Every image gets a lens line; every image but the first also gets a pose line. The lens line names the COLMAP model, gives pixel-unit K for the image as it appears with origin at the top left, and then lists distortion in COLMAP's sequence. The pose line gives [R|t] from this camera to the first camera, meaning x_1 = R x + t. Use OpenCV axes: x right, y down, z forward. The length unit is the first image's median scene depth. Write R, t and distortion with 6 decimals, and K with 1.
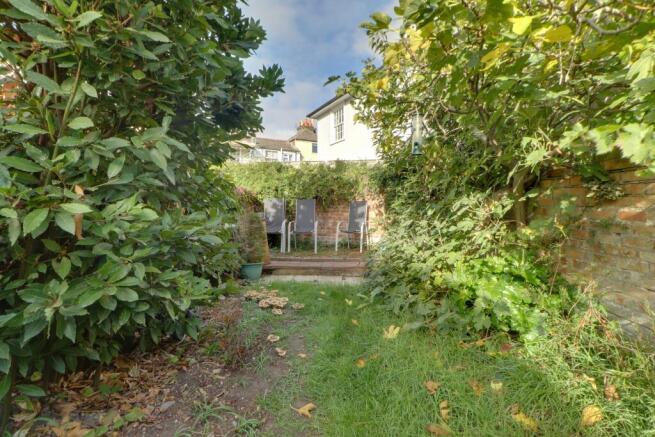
lens RADIAL K [[307.3, 0, 323.9], [0, 307.3, 214.3], [0, 0, 1]] dist [0.012390, -0.000129]
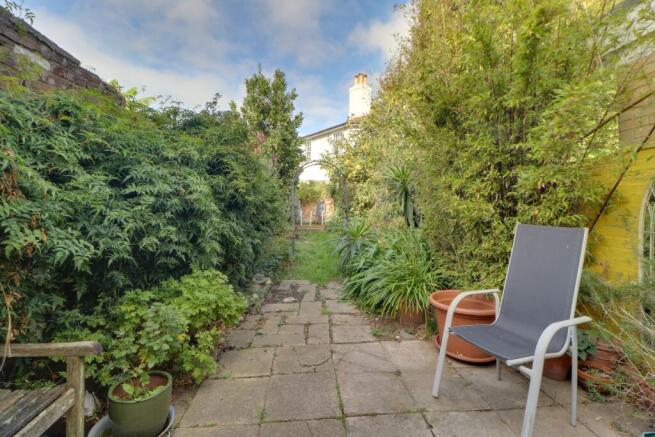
lens RADIAL K [[307.3, 0, 327.4], [0, 307.3, 215.1], [0, 0, 1]] dist [0.012390, -0.000129]
pose [[0.989588, 0.002974, 0.143901, -0.141904], [-0.003601, 0.999985, 0.004093, 0.041729], [-0.143887, -0.004568, 0.989584, -1.048422]]
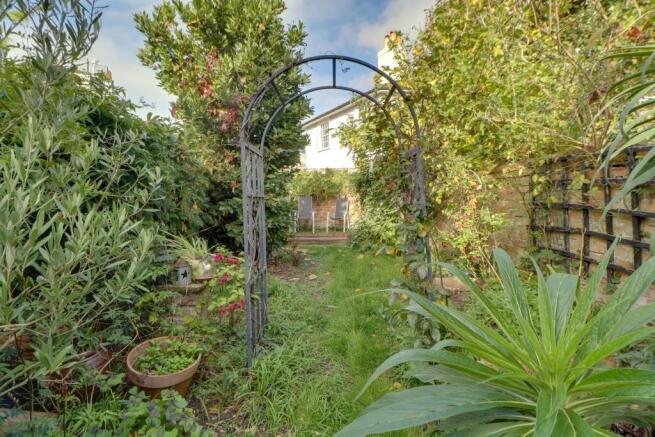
lens RADIAL K [[307.3, 0, 328.1], [0, 307.3, 218.2], [0, 0, 1]] dist [0.012390, -0.000129]
pose [[0.996875, -0.004725, 0.078851, -0.067515], [0.002802, 0.999696, 0.024486, 0.017358], [-0.078943, -0.024188, 0.996586, -0.430386]]
